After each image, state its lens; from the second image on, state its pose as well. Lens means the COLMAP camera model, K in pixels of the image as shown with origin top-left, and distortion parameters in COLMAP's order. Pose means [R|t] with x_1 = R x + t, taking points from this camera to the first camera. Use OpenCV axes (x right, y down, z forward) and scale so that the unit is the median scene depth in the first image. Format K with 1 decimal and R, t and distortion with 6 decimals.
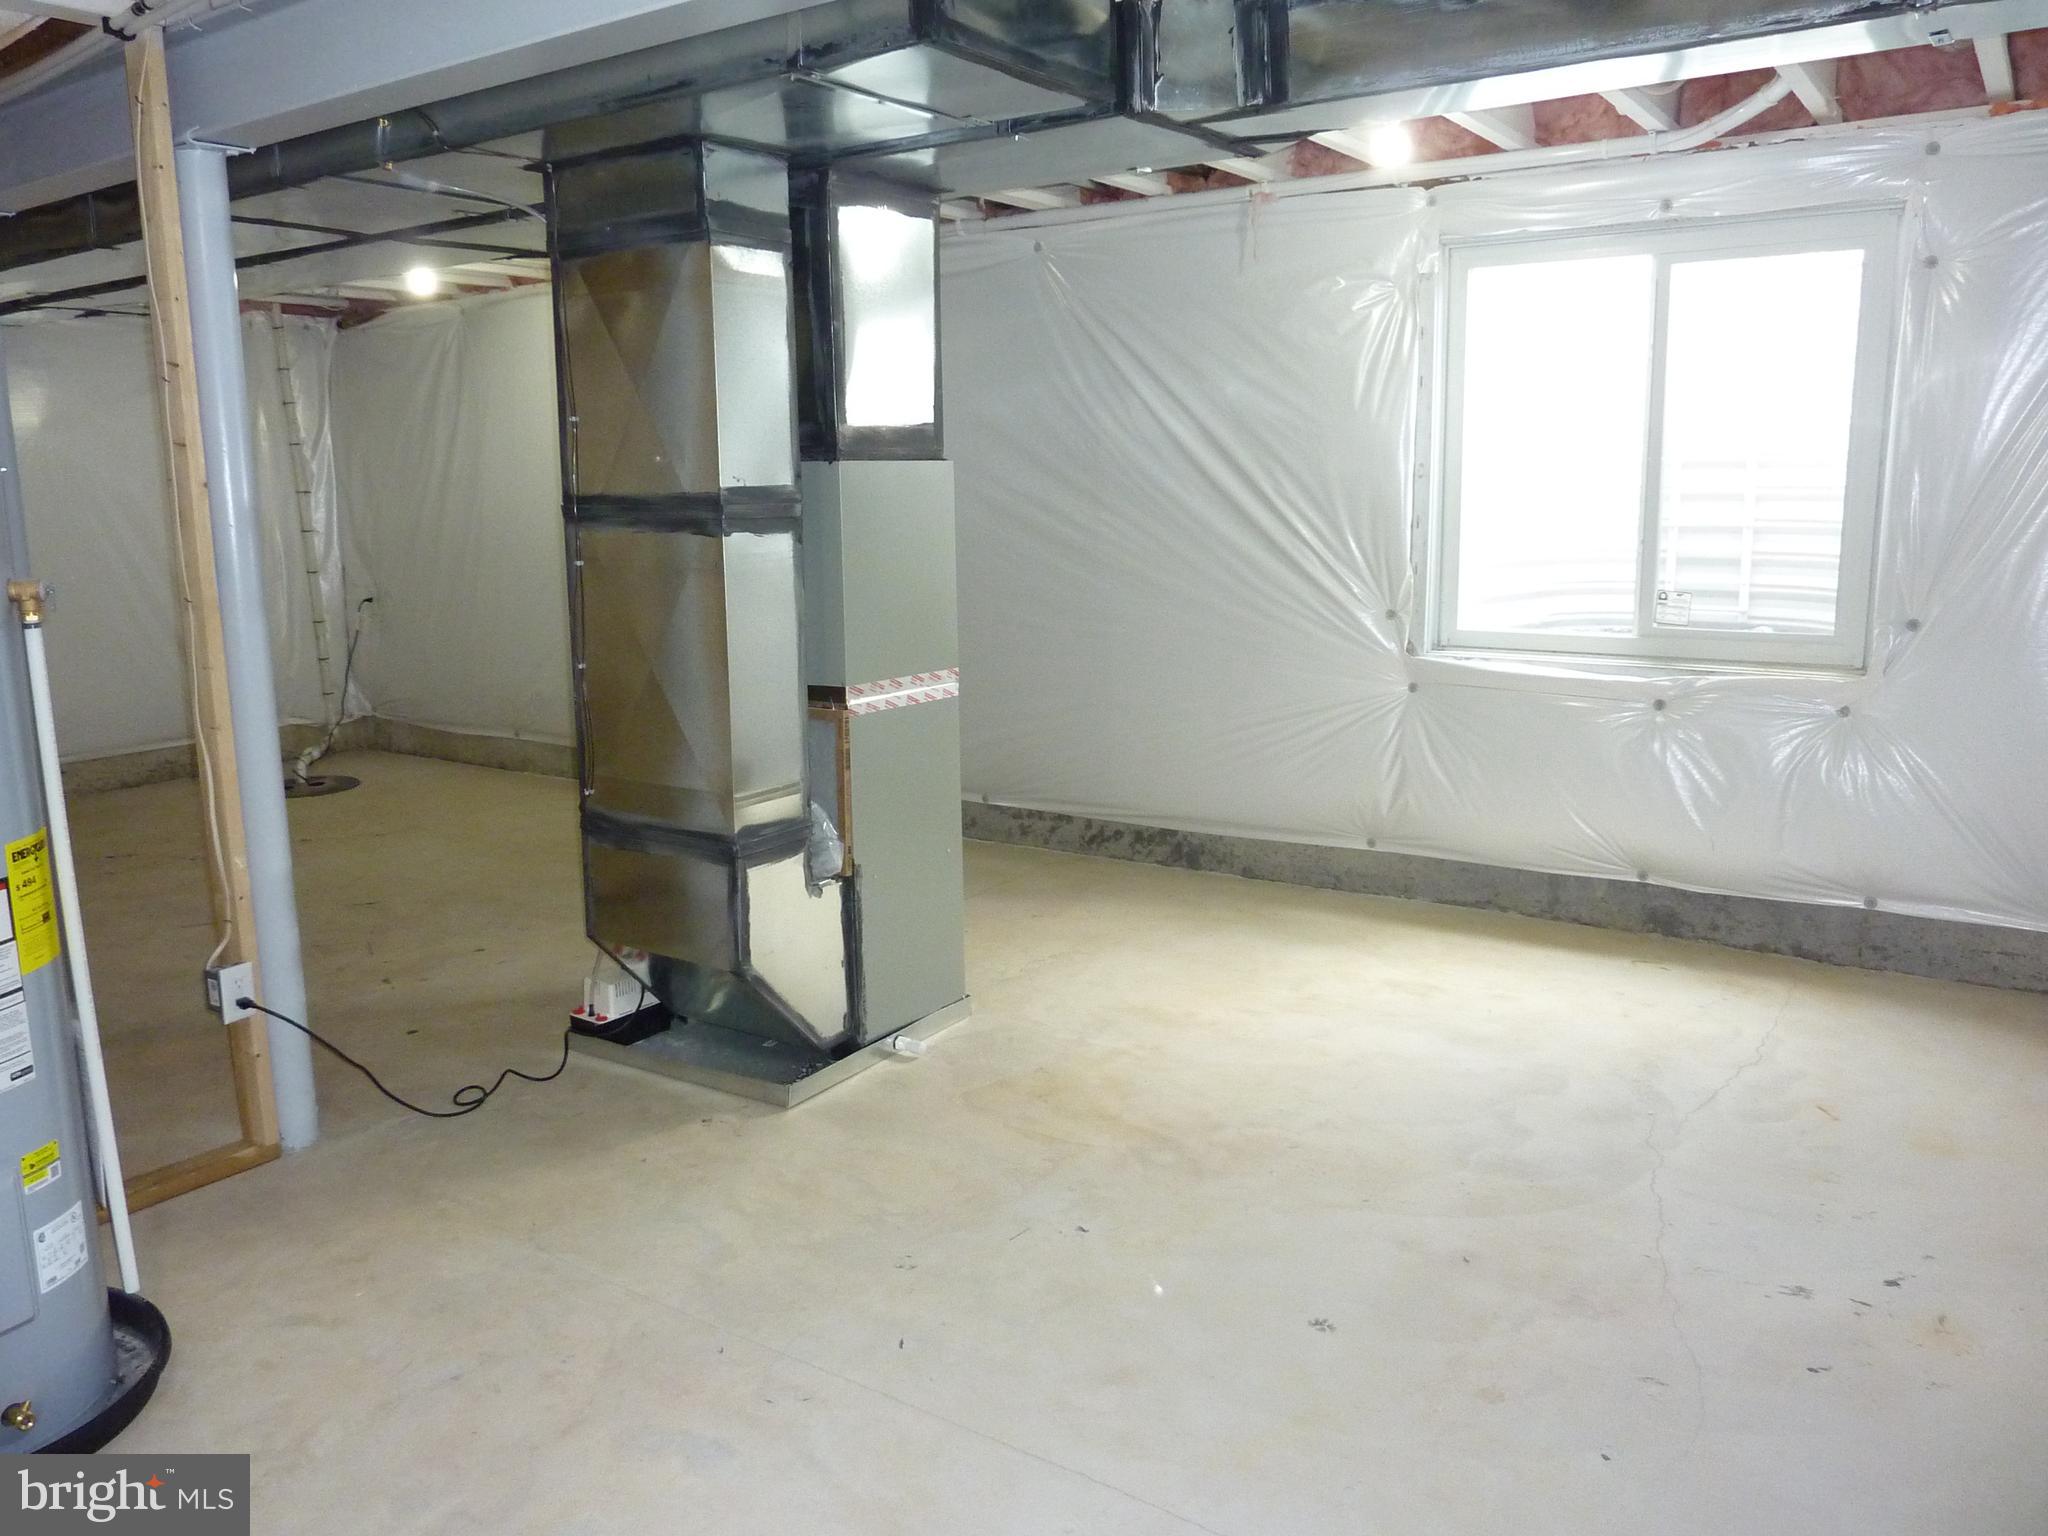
lens RADIAL K [[1573.7, 0, 1013.5], [0, 1573.7, 769.1], [0, 0, 1]] dist [-0.009452, -0.026108]
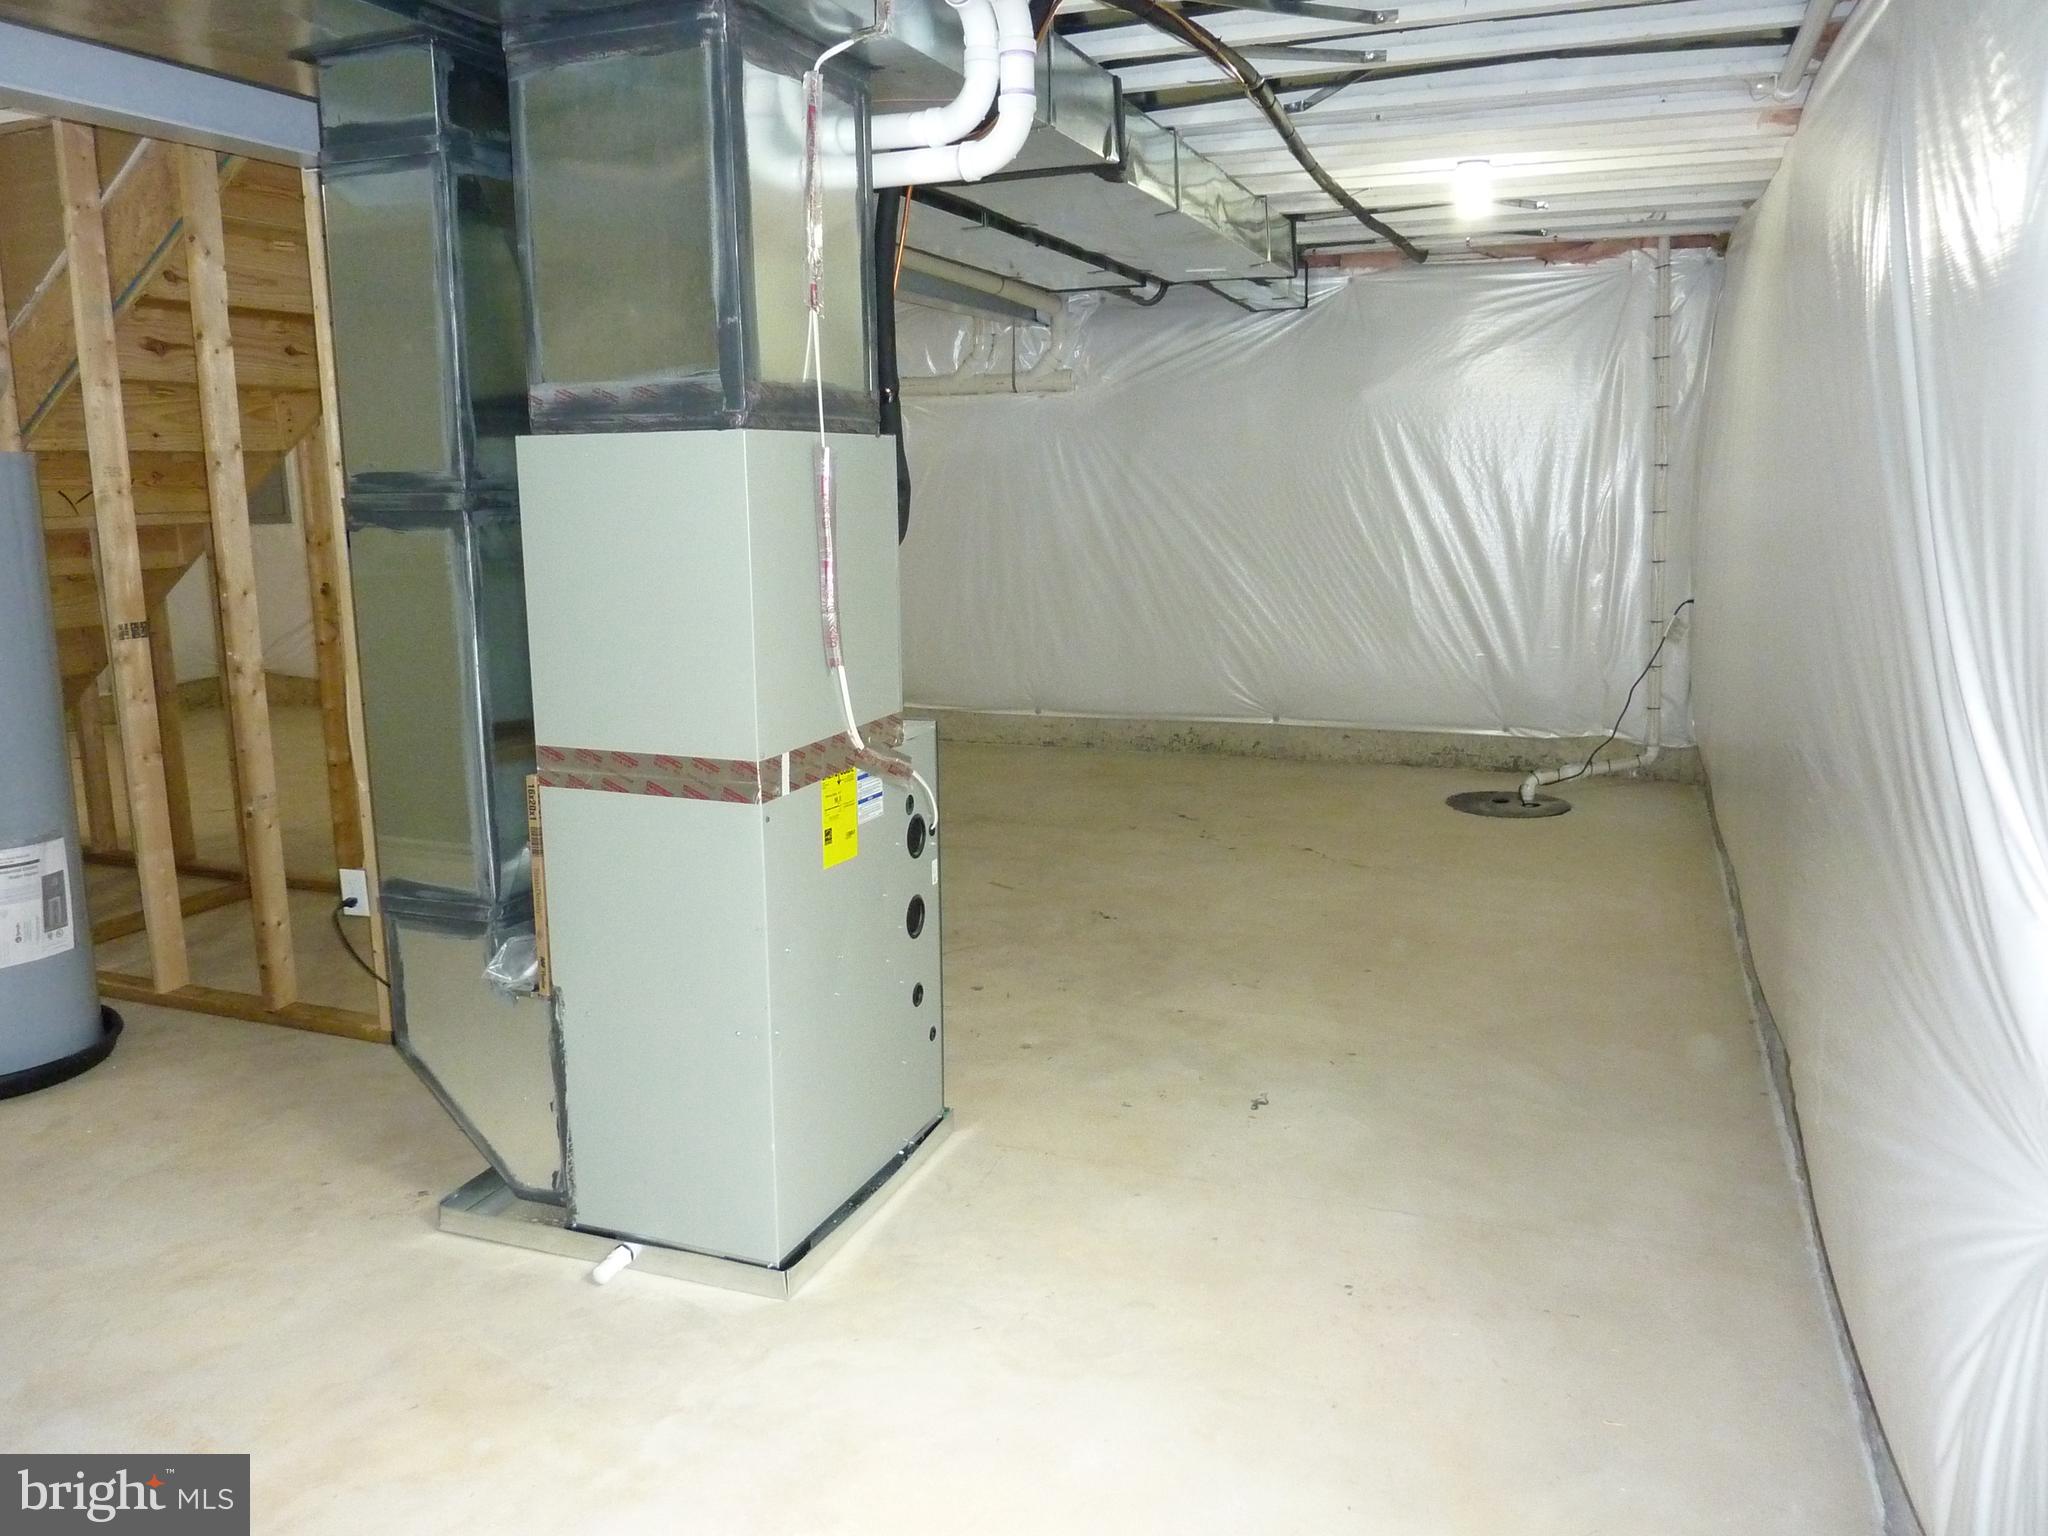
lens RADIAL K [[1573.7, 0, 1012.7], [0, 1573.7, 772.1], [0, 0, 1]] dist [-0.009452, -0.026108]
pose [[0.207334, 0.192709, -0.959102, 0.620952], [-0.169525, 0.972651, 0.158784, -0.186454], [0.963470, 0.129670, 0.234332, 1.004463]]
